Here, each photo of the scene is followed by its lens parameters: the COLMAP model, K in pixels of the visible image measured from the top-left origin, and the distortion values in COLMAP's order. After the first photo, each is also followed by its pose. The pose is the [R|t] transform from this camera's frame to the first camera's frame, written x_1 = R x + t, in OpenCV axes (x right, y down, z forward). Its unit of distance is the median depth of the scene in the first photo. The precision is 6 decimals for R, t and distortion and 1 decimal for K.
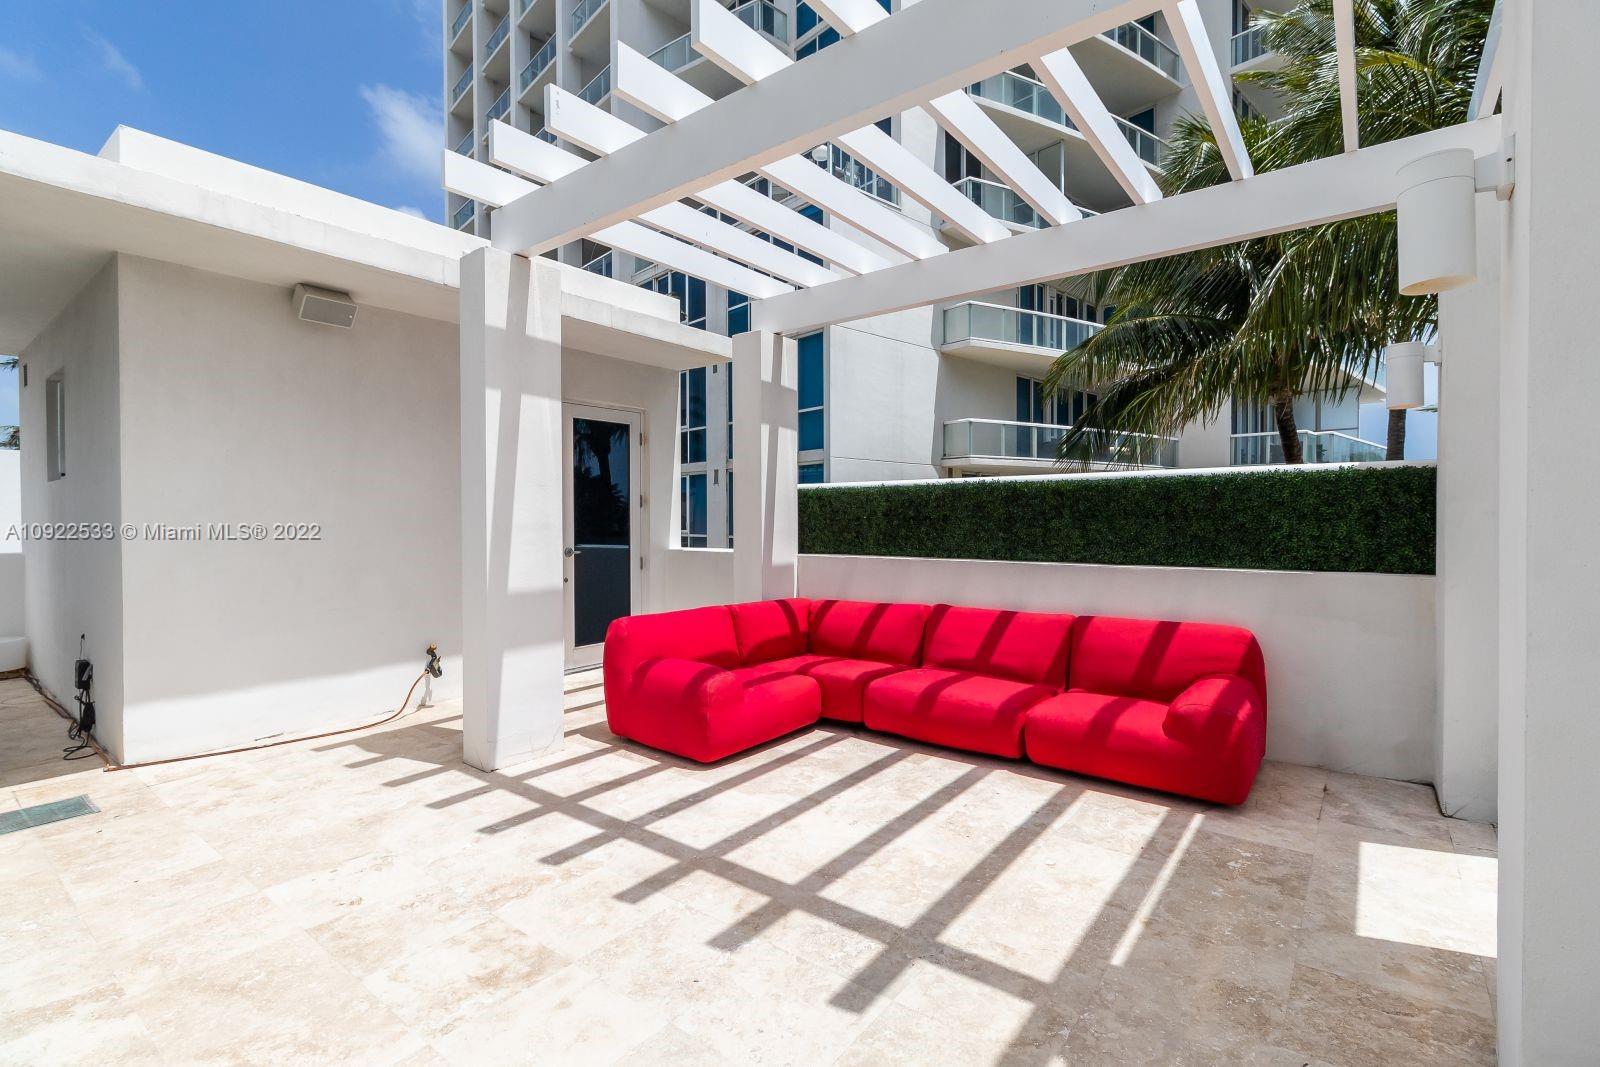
lens RADIAL K [[731.9, 0, 800.3], [0, 731.9, 522.8], [0, 0, 1]] dist [0.000866, -0.000284]
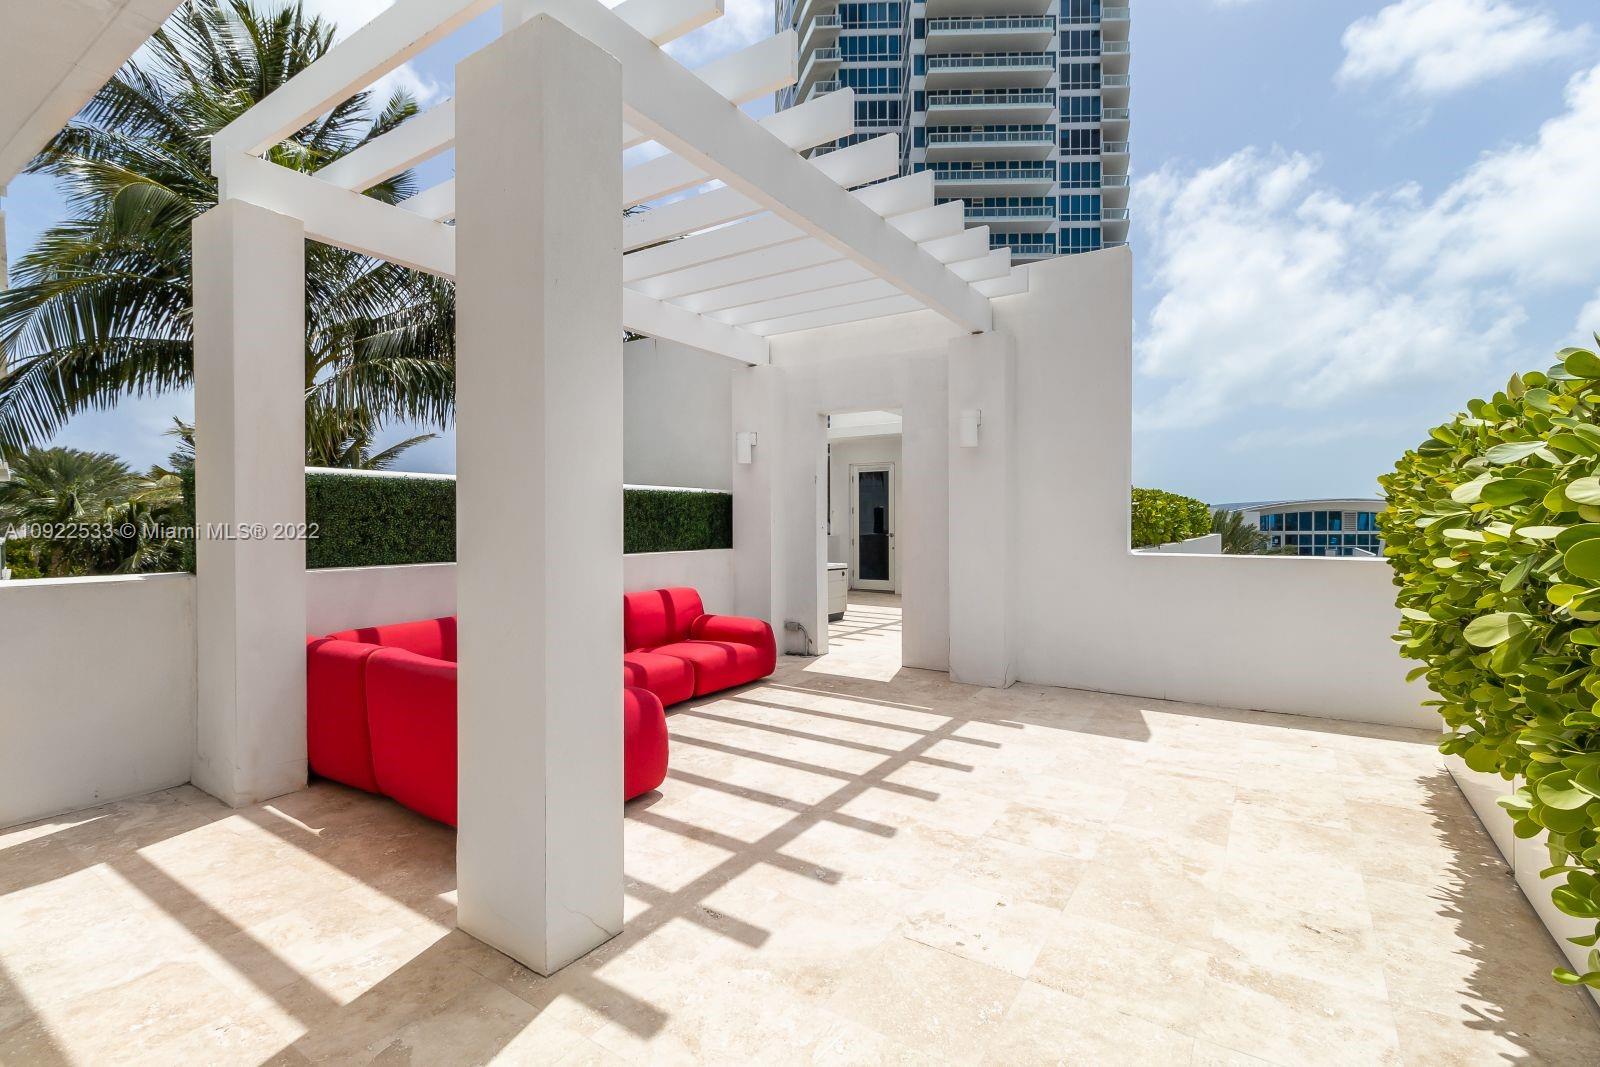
lens RADIAL K [[731.9, 0, 793.2], [0, 731.9, 529.8], [0, 0, 1]] dist [0.000866, -0.000284]
pose [[-0.074050, -0.011209, 0.997192, -1.344322], [0.007812, 0.999900, 0.011820, 0.002326], [-0.997224, 0.008665, -0.073955, 1.166079]]
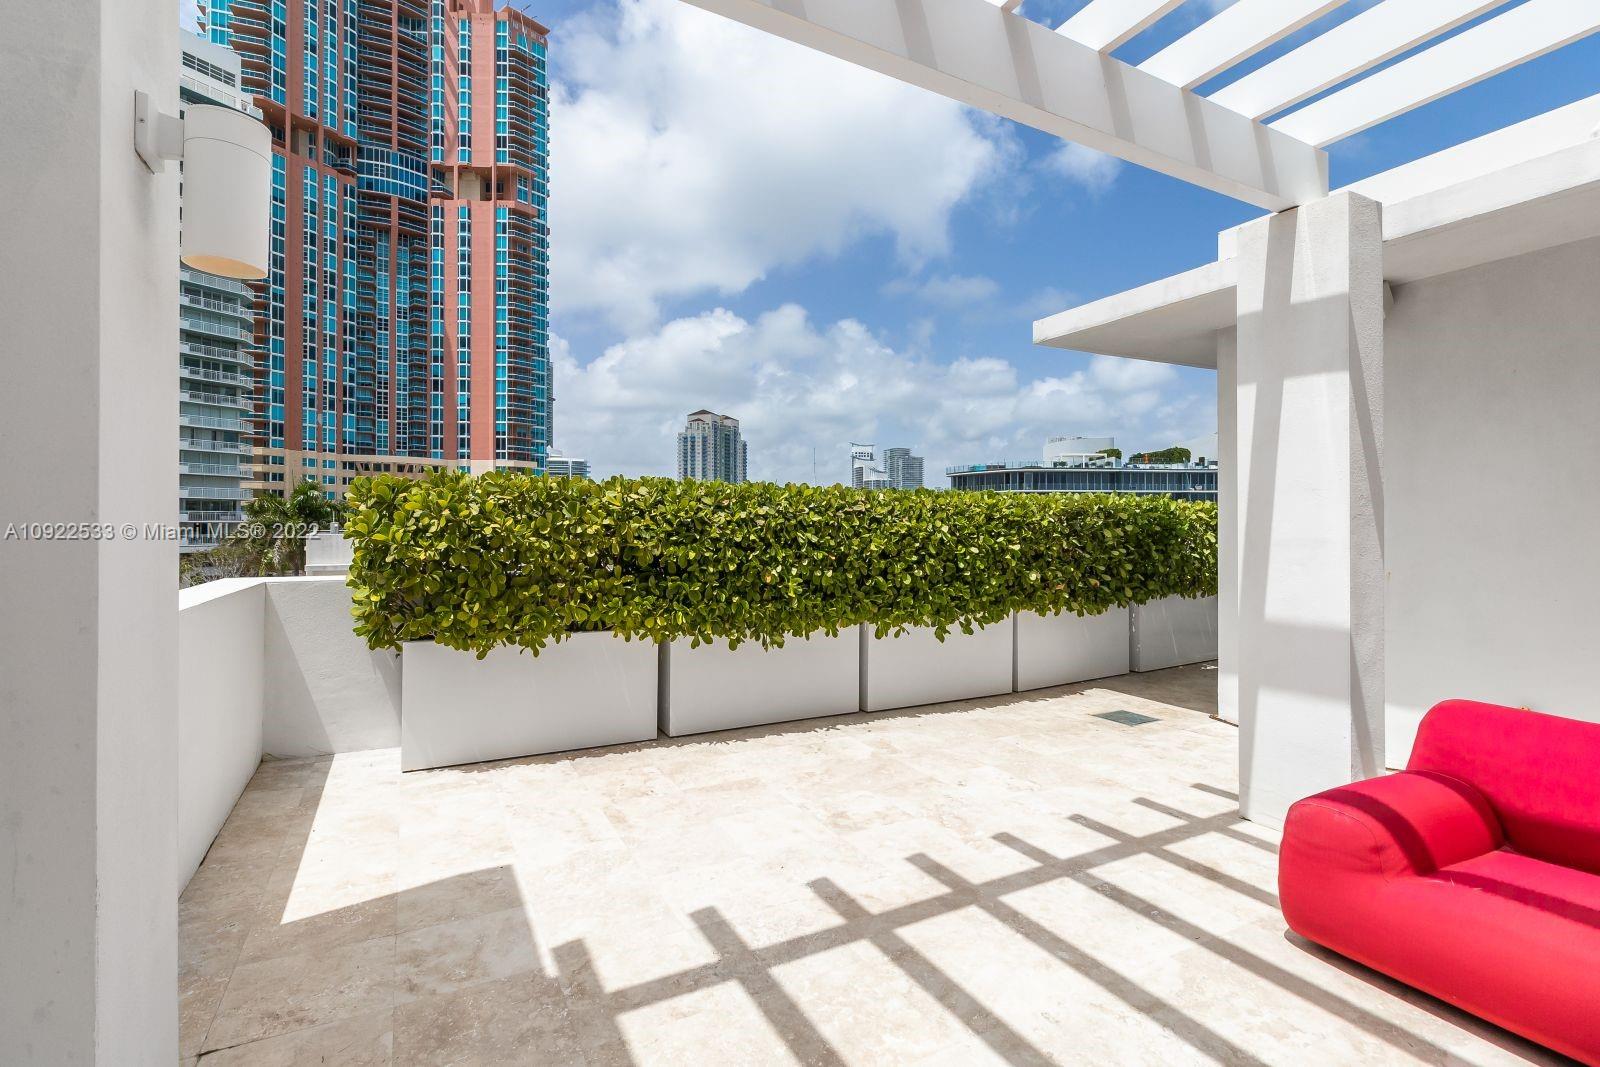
lens RADIAL K [[731.9, 0, 796.6], [0, 731.9, 531.7], [0, 0, 1]] dist [0.000866, -0.000284]
pose [[-0.411060, 0.007211, -0.911580, 0.784692], [-0.003540, 0.999949, 0.009506, -0.016715], [0.911601, 0.007135, -0.411013, 1.127230]]
